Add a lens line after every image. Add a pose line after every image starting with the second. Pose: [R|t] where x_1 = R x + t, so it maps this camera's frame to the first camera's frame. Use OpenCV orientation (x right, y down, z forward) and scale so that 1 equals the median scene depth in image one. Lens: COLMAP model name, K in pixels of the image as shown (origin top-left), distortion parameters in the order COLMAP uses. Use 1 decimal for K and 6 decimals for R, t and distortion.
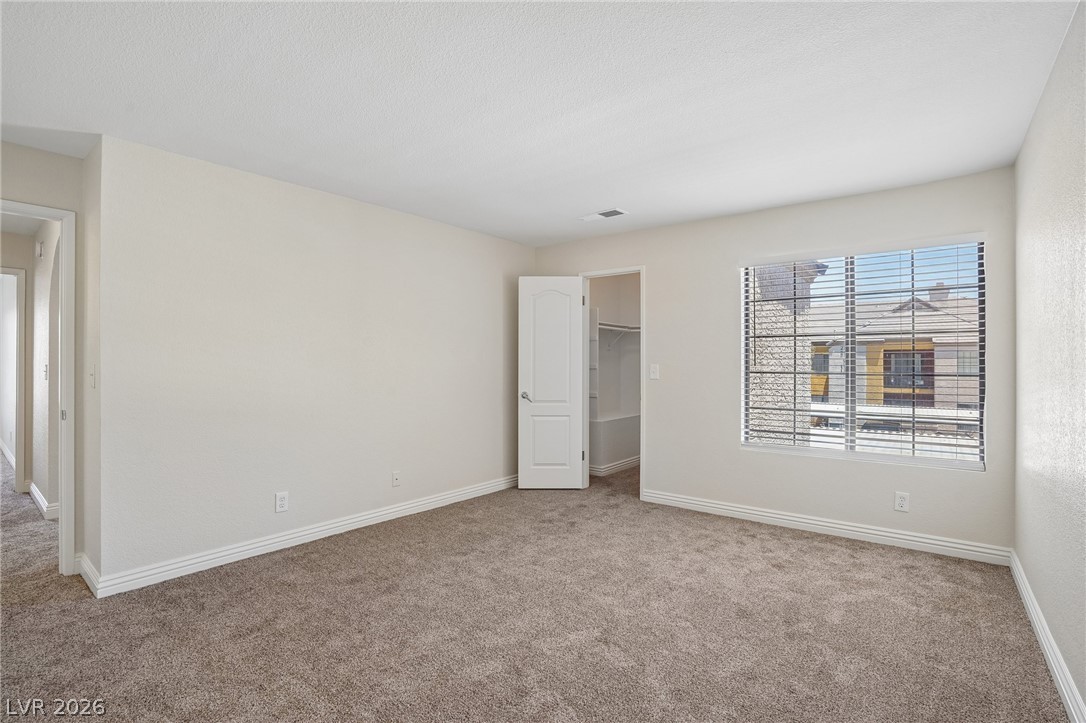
lens RADIAL K [[510.4, 0, 544.2], [0, 510.4, 365.3], [0, 0, 1]] dist [-0.069362, 0.030413]
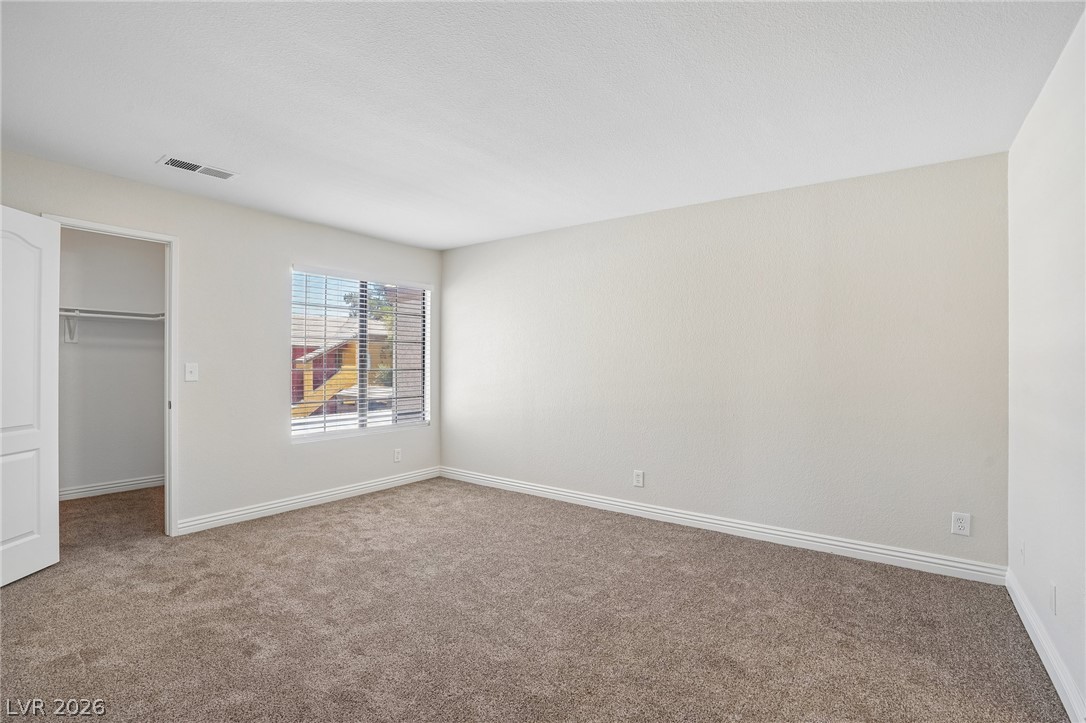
lens RADIAL K [[510.4, 0, 544.2], [0, 510.4, 365.3], [0, 0, 1]] dist [-0.069362, 0.030413]
pose [[-0.053249, -0.007088, 0.998556, -0.730805], [-0.000862, 0.999975, 0.007052, -0.004622], [-0.998581, -0.000485, -0.053254, 0.574926]]
